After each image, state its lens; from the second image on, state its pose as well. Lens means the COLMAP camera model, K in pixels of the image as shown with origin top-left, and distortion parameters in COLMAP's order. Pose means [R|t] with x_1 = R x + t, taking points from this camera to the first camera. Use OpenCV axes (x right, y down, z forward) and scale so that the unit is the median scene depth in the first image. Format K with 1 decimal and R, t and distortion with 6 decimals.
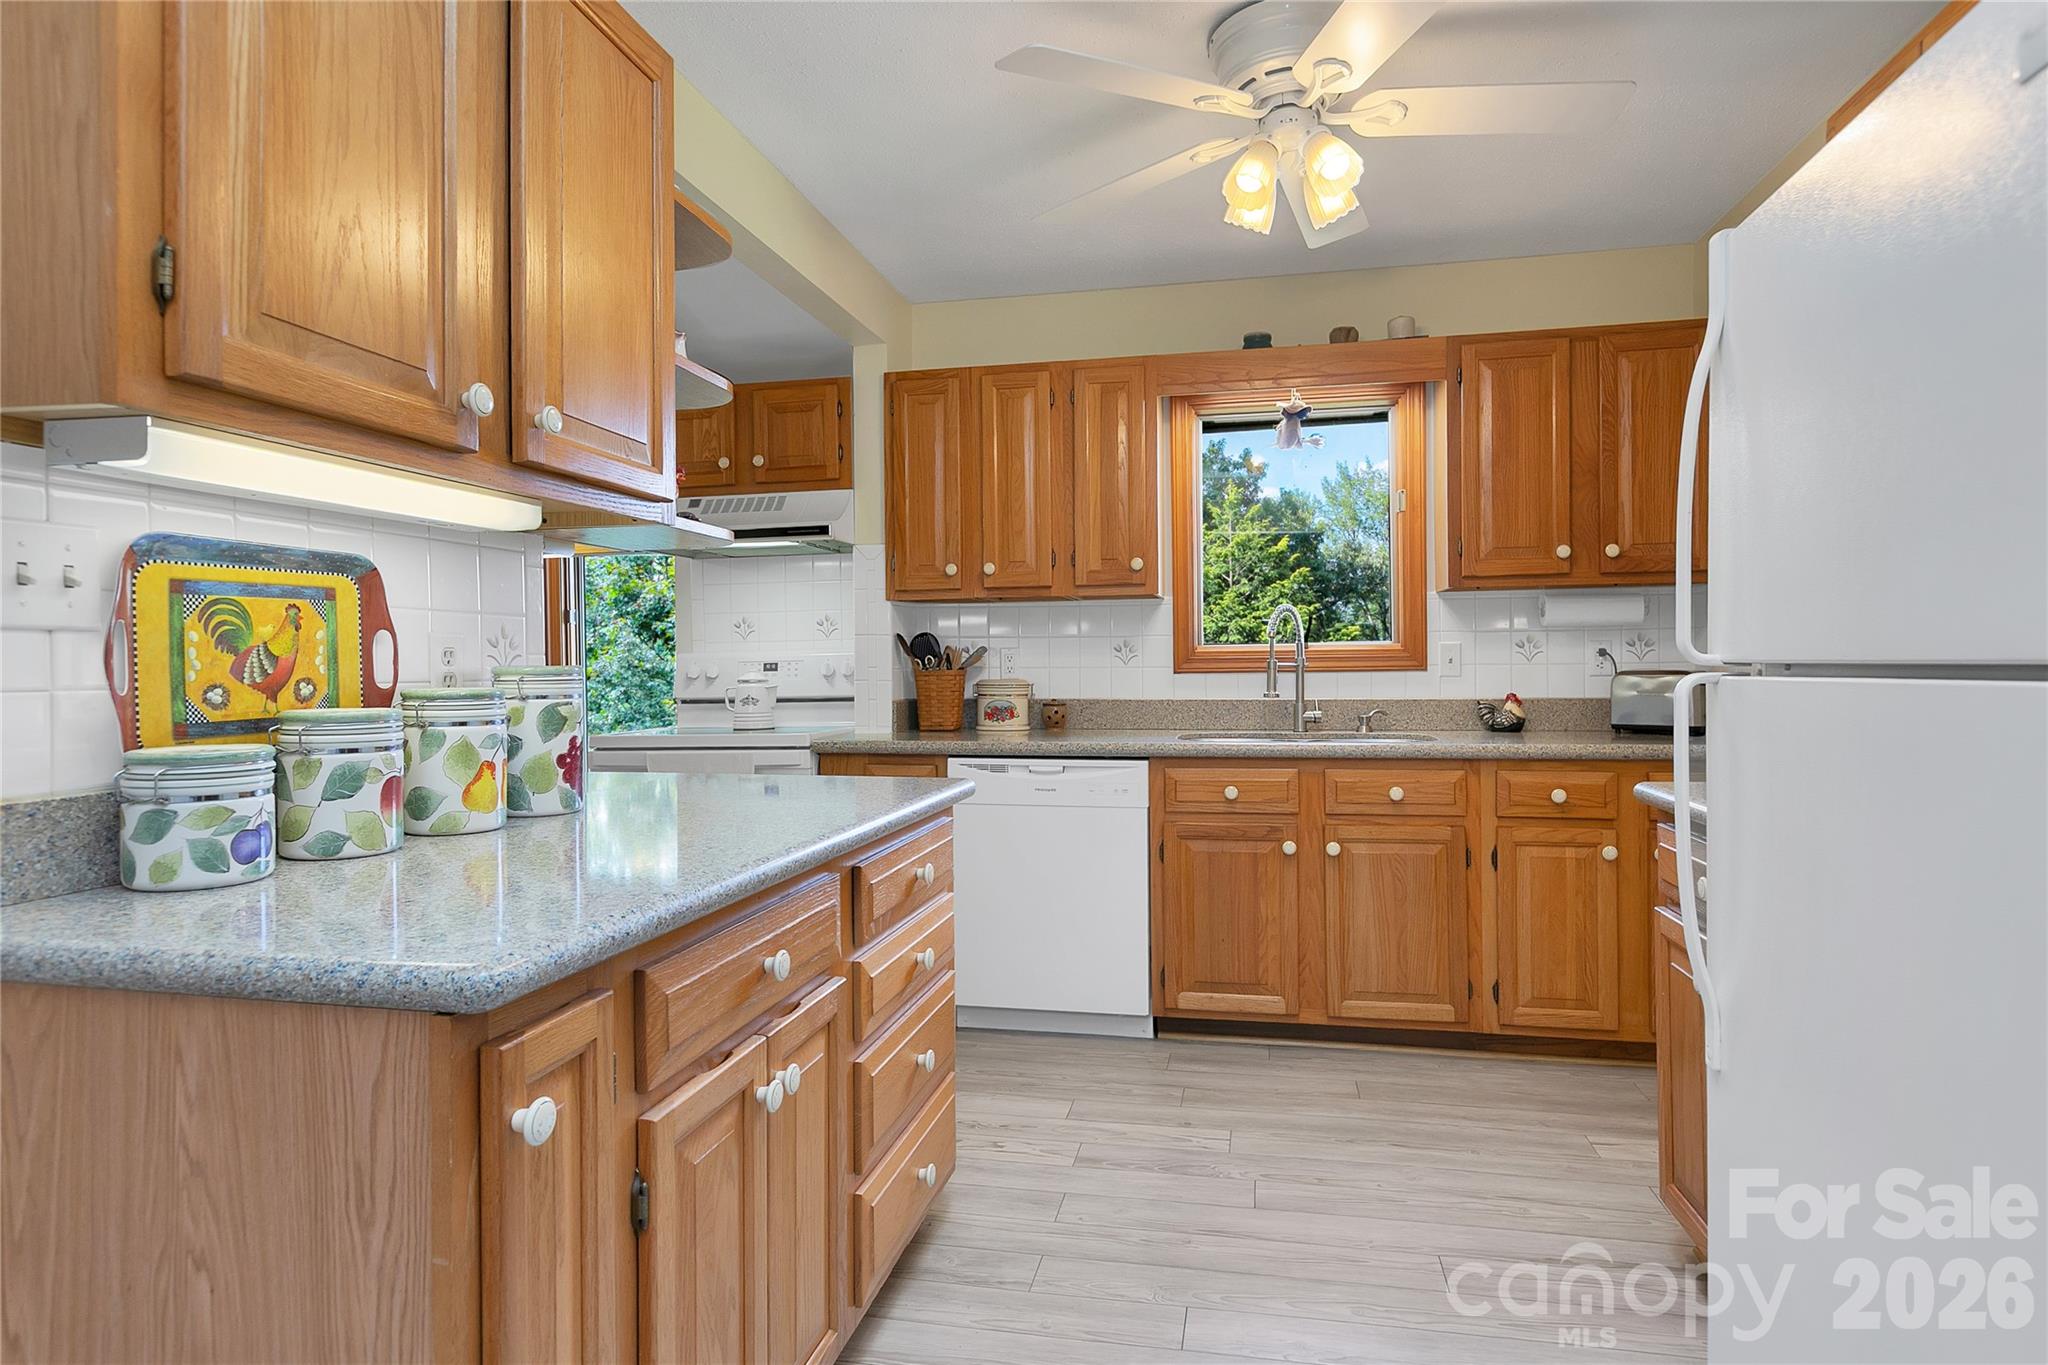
lens RADIAL K [[1119.4, 0, 1024.0], [0, 1119.4, 682.5], [0, 0, 1]] dist [0.002038, 0.000188]
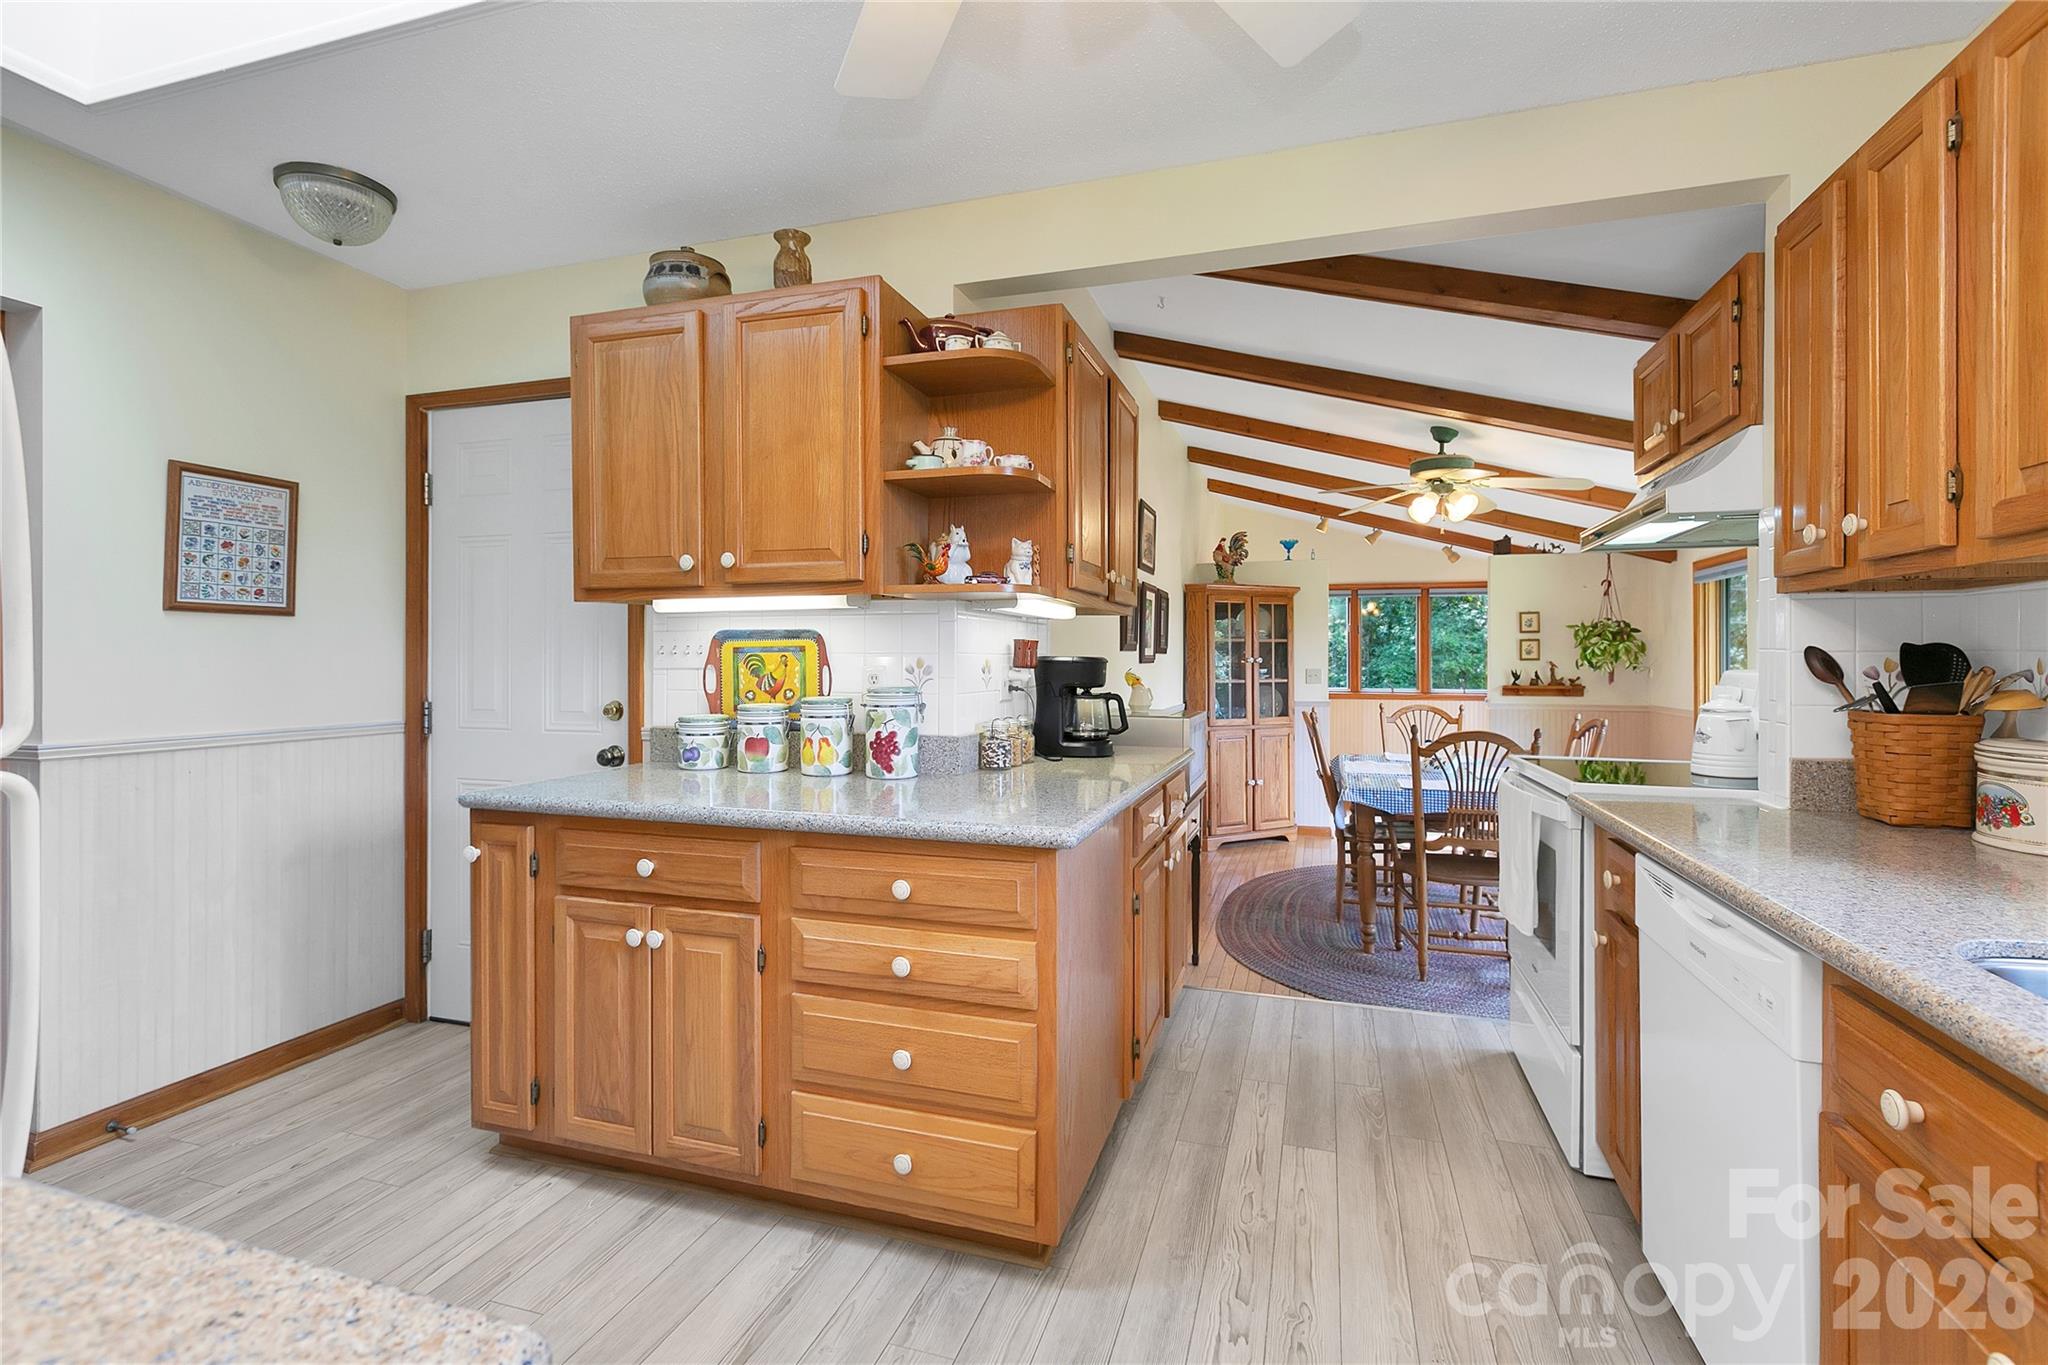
lens RADIAL K [[923.6, 0, 1028.0], [0, 923.6, 669.6], [0, 0, 1]] dist [0.005586, 0.000525]
pose [[-0.096975, 0.017810, -0.995127, 1.105681], [-0.019182, 0.999621, 0.019759, -0.087019], [0.995102, 0.021005, -0.096596, 1.670646]]
